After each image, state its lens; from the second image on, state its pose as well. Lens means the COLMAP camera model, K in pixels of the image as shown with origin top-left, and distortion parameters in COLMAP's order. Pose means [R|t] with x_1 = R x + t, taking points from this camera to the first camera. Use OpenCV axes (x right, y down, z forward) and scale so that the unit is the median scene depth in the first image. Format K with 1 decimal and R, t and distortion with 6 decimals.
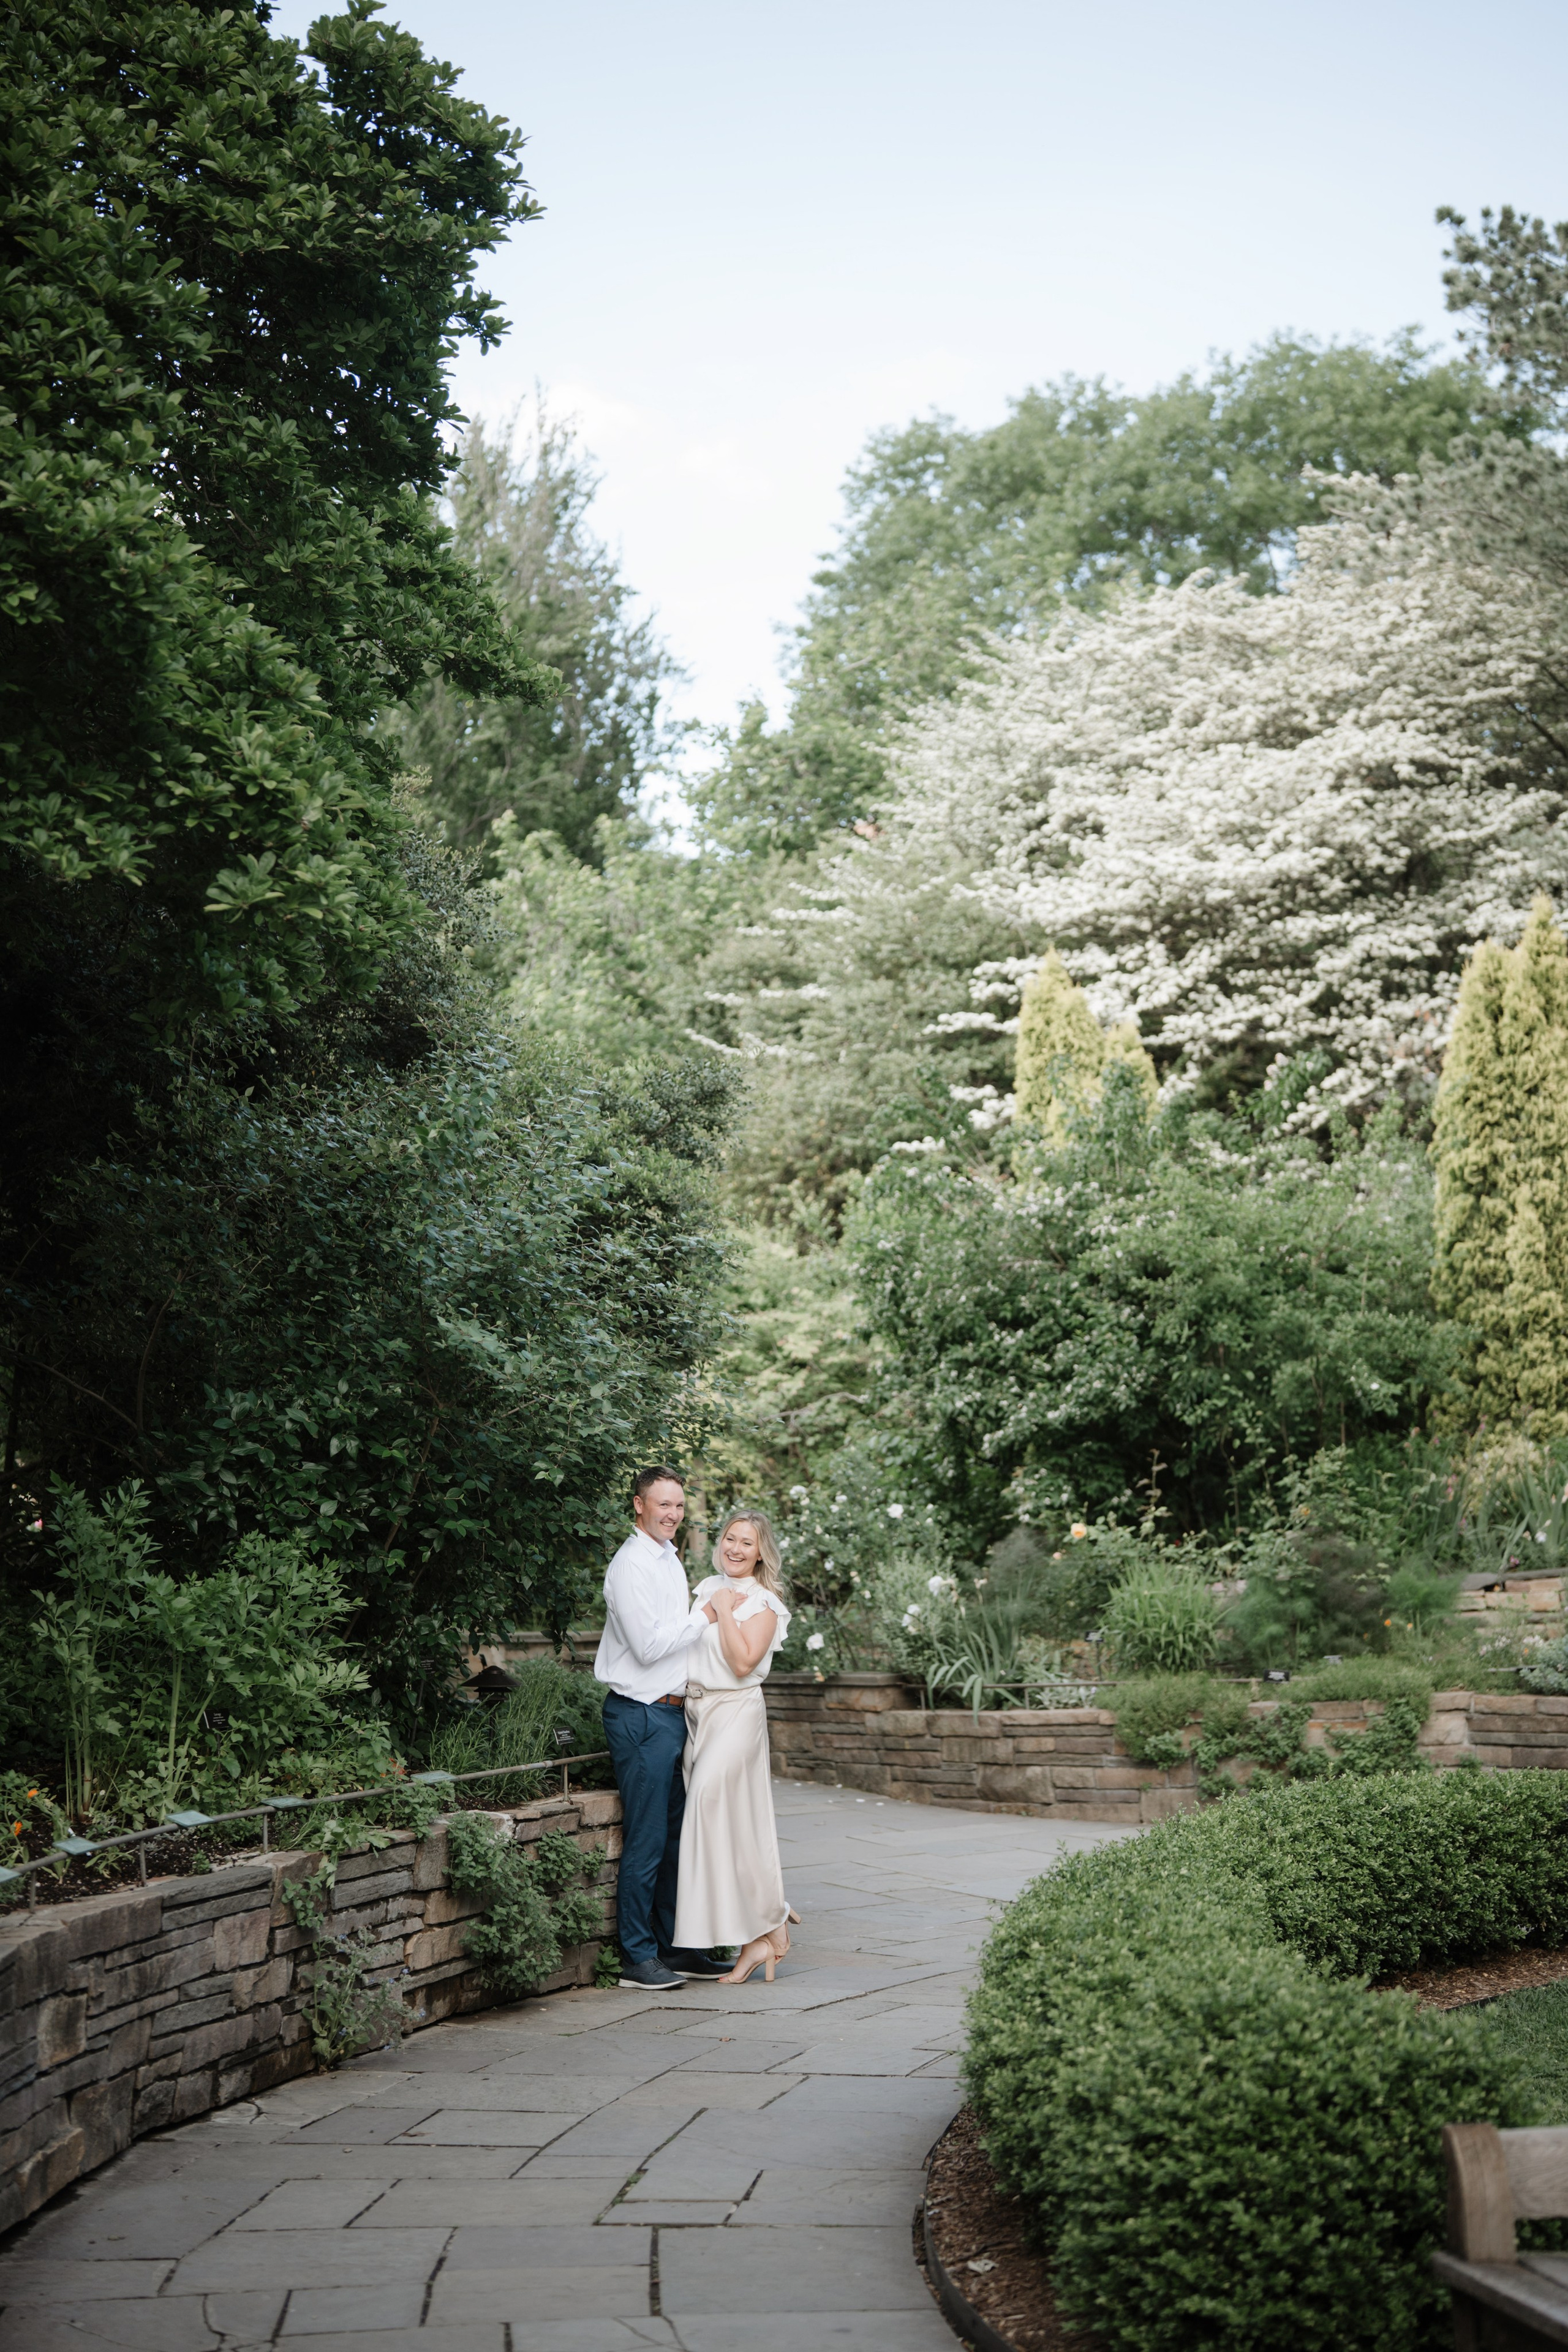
lens RADIAL K [[3286.0, 0, 777.9], [0, 3286.0, 1177.0], [0, 0, 1]] dist [-0.138292, 1.043489]
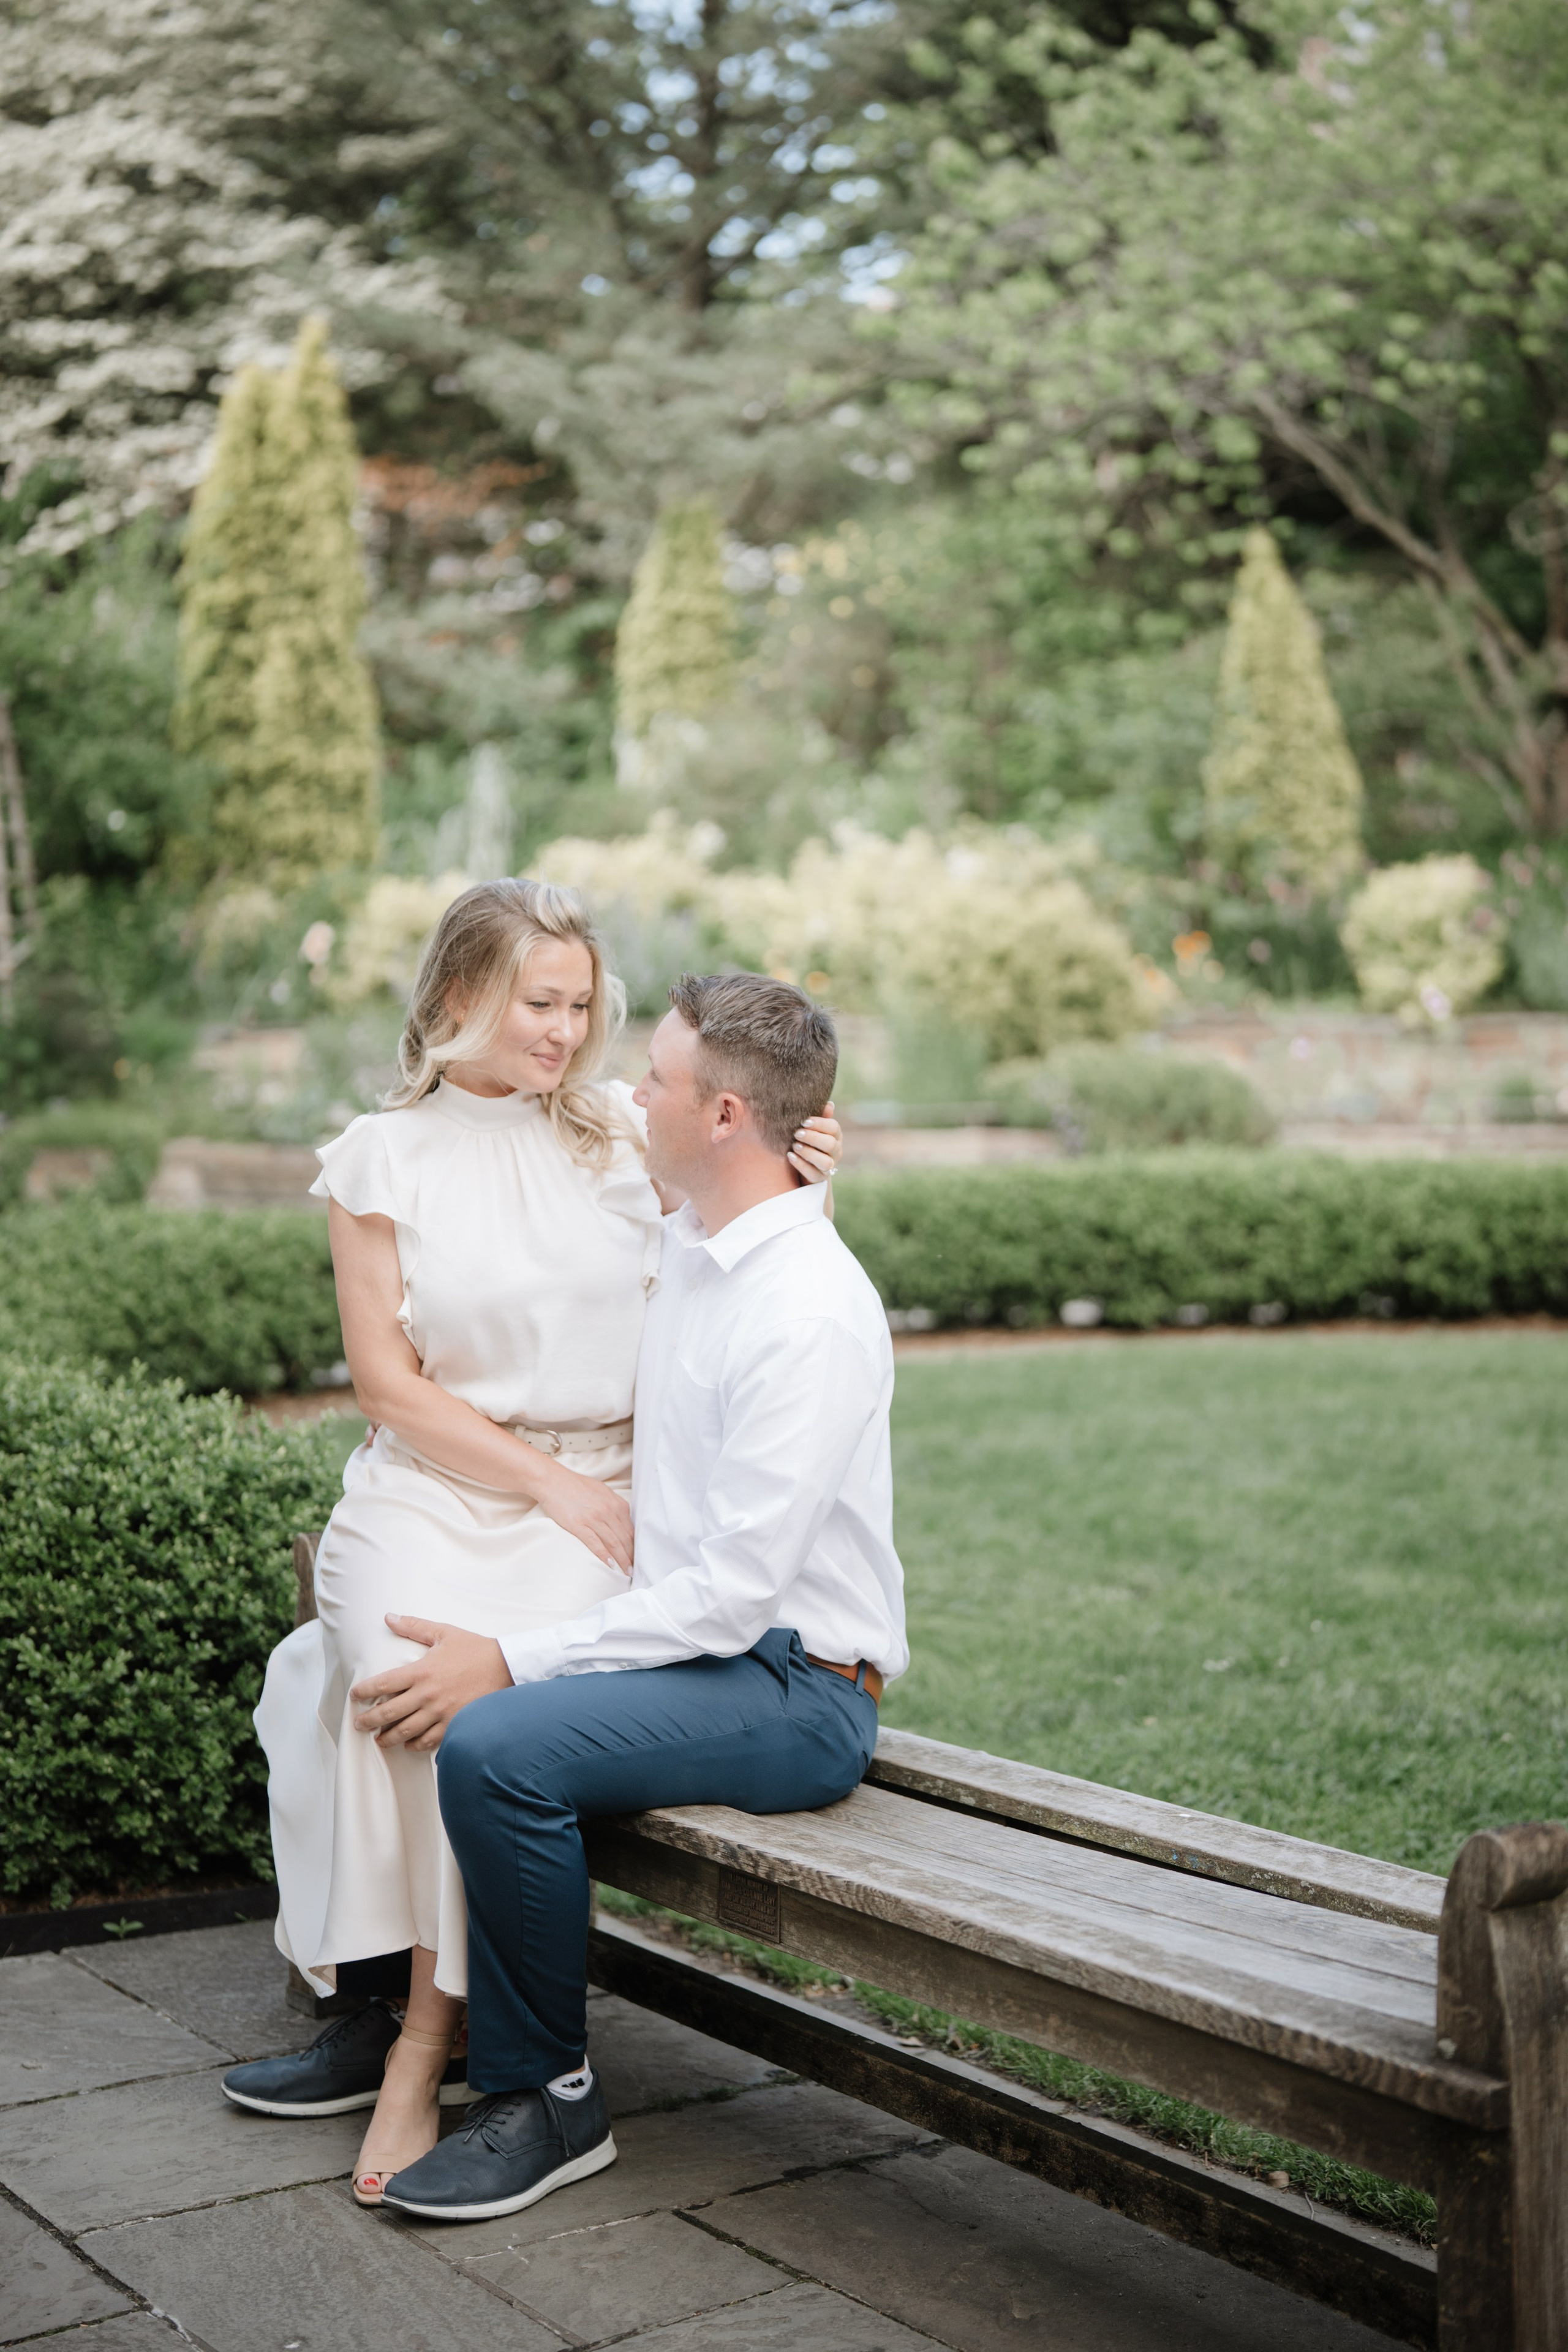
lens RADIAL K [[3286.0, 0, 777.9], [0, 3286.0, 1177.0], [0, 0, 1]] dist [-0.138292, 1.043489]
pose [[0.921612, 0.023327, 0.387410, -0.003729], [-0.081578, 0.987536, 0.134605, 0.037683], [-0.379442, -0.155658, 0.912028, 0.103104]]
